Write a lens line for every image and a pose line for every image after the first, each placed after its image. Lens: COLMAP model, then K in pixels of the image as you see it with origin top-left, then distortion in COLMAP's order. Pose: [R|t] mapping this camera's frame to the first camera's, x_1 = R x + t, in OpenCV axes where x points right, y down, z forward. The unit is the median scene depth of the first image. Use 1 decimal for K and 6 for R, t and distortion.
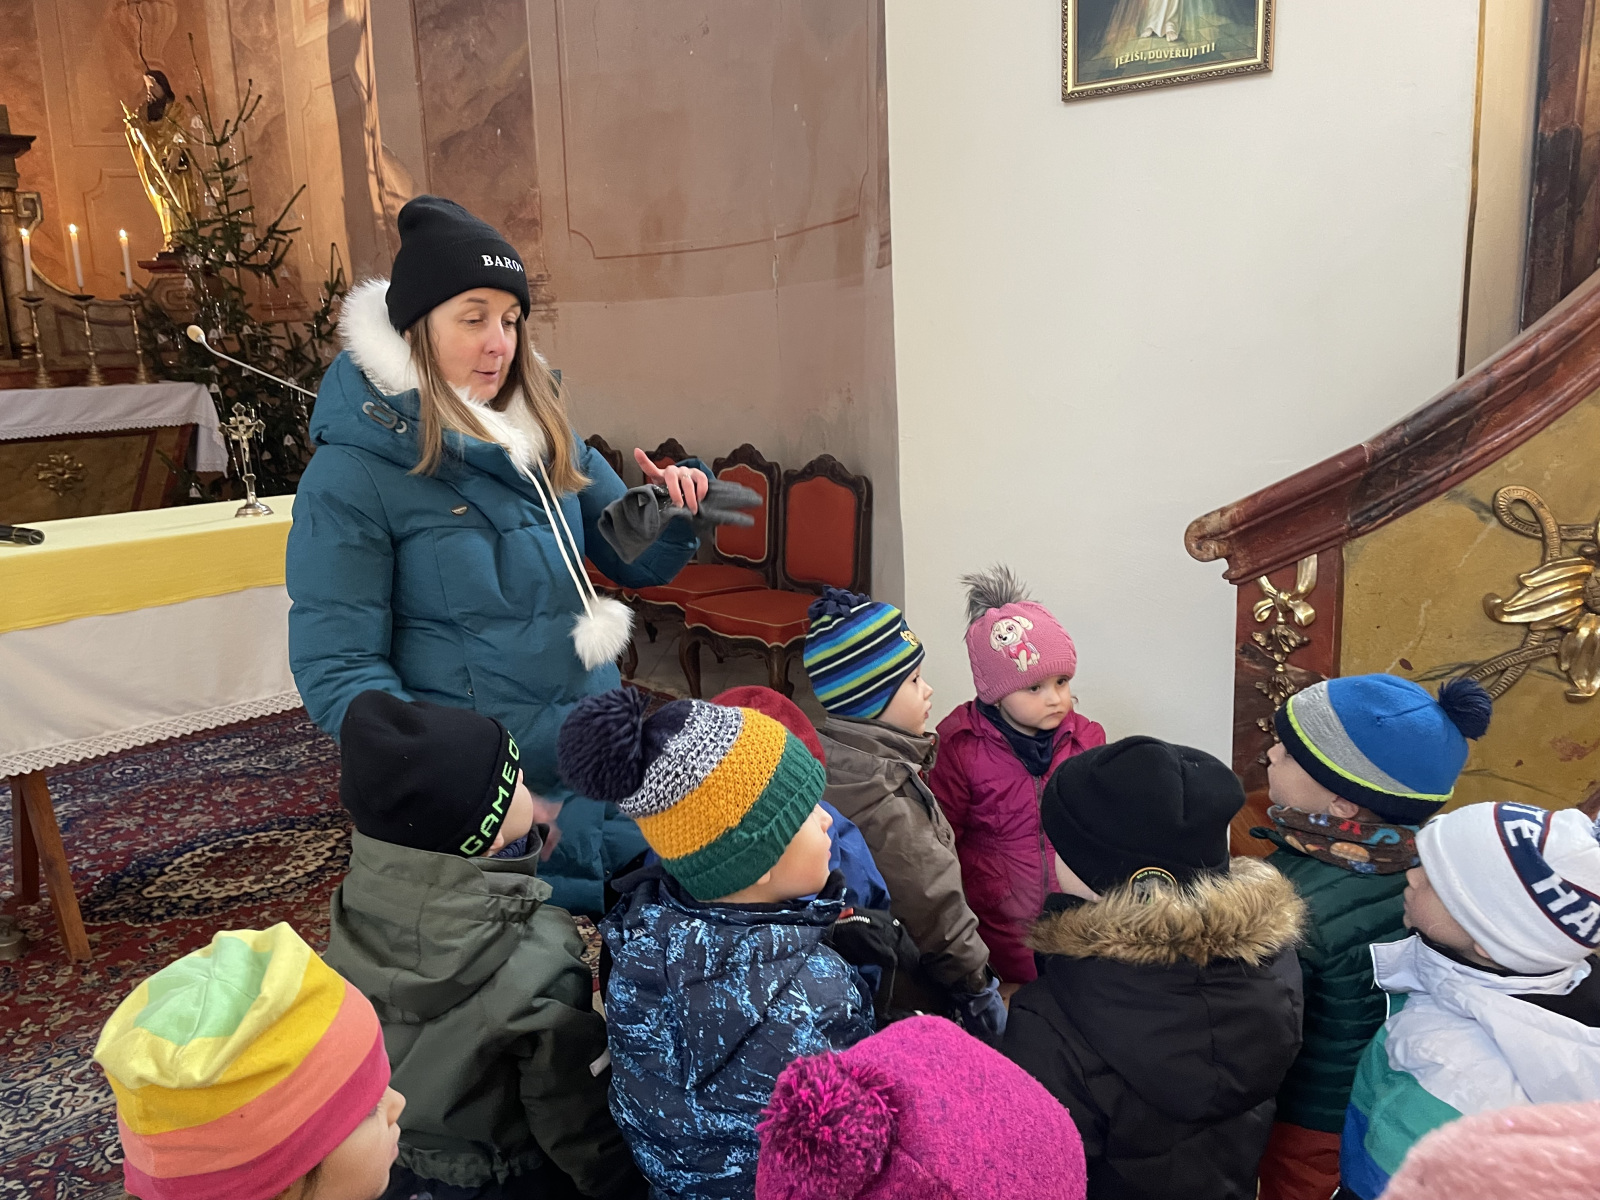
lens RADIAL K [[1210.3, 0, 791.4], [0, 1210.3, 608.1], [0, 0, 1]] dist [0.072602, -0.091068]
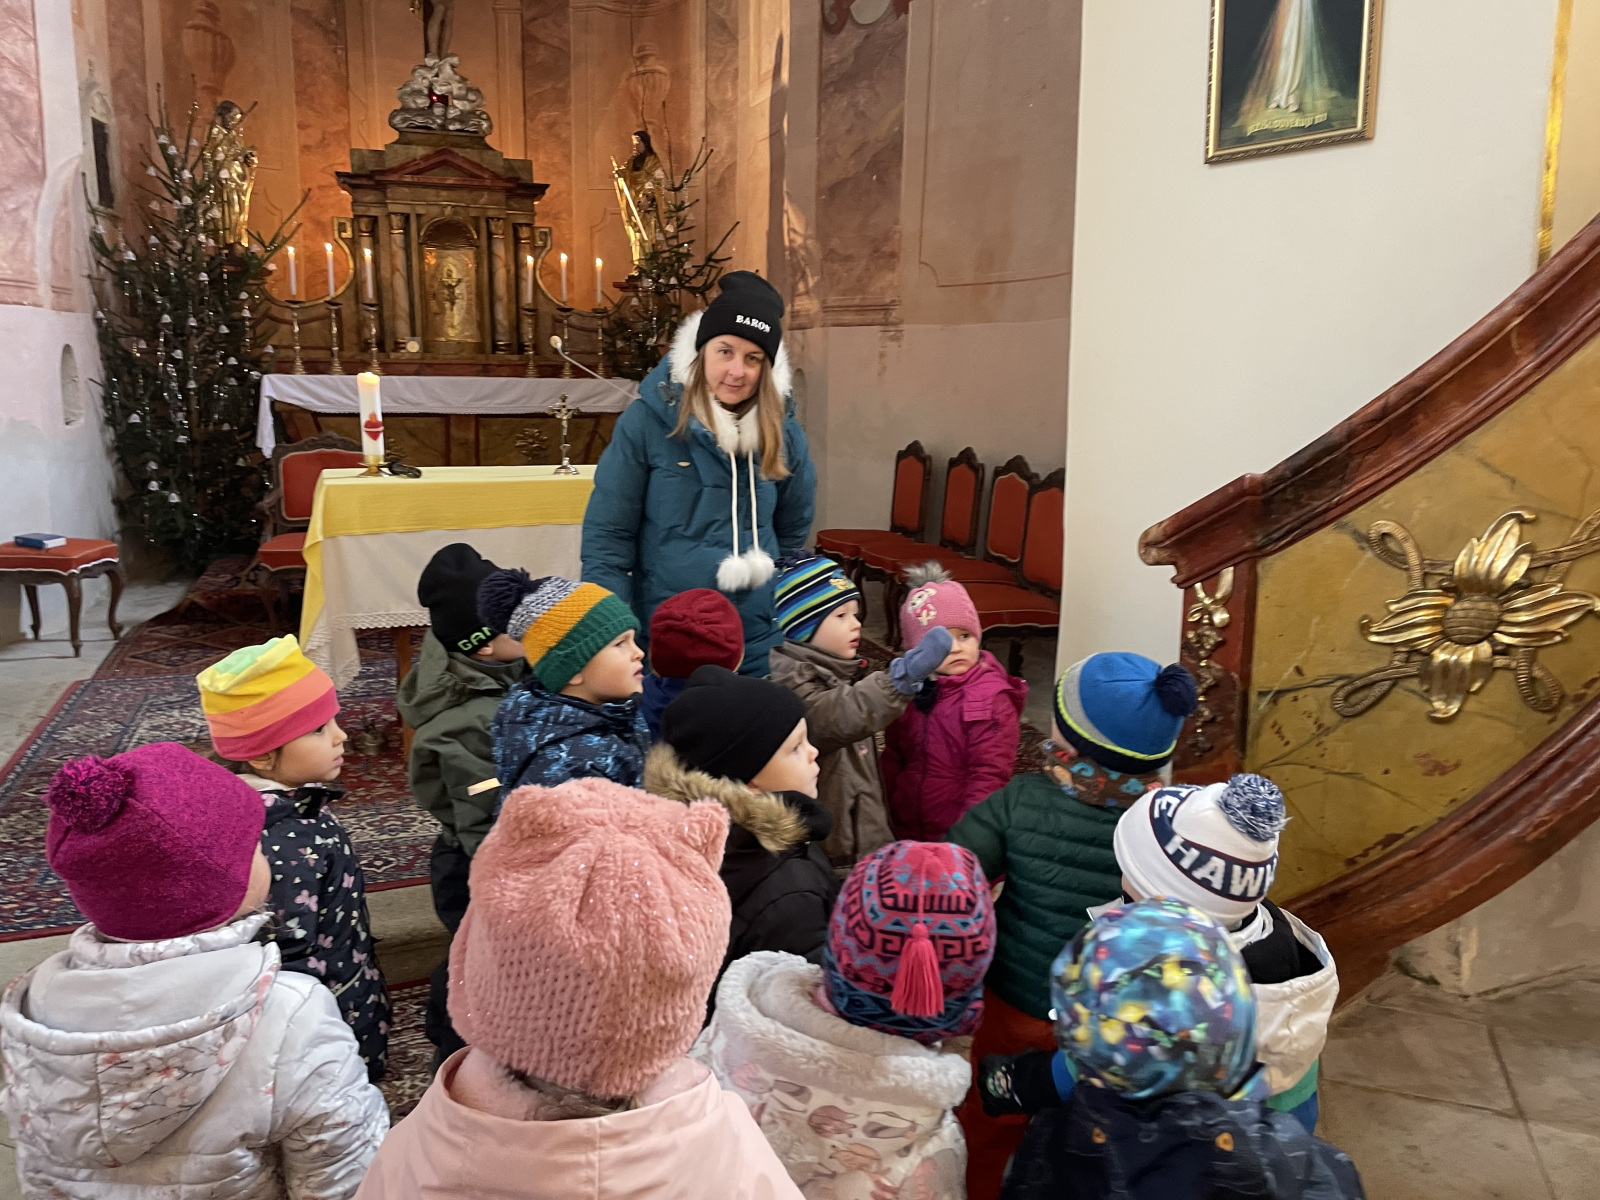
lens RADIAL K [[1210.3, 0, 784.8], [0, 1210.3, 595.4], [0, 0, 1]] dist [0.072602, -0.091068]
pose [[0.913314, 0.119152, -0.389436, 0.356801], [-0.127491, 0.991830, 0.004467, 0.022956], [0.386786, 0.045570, 0.921043, -0.168702]]
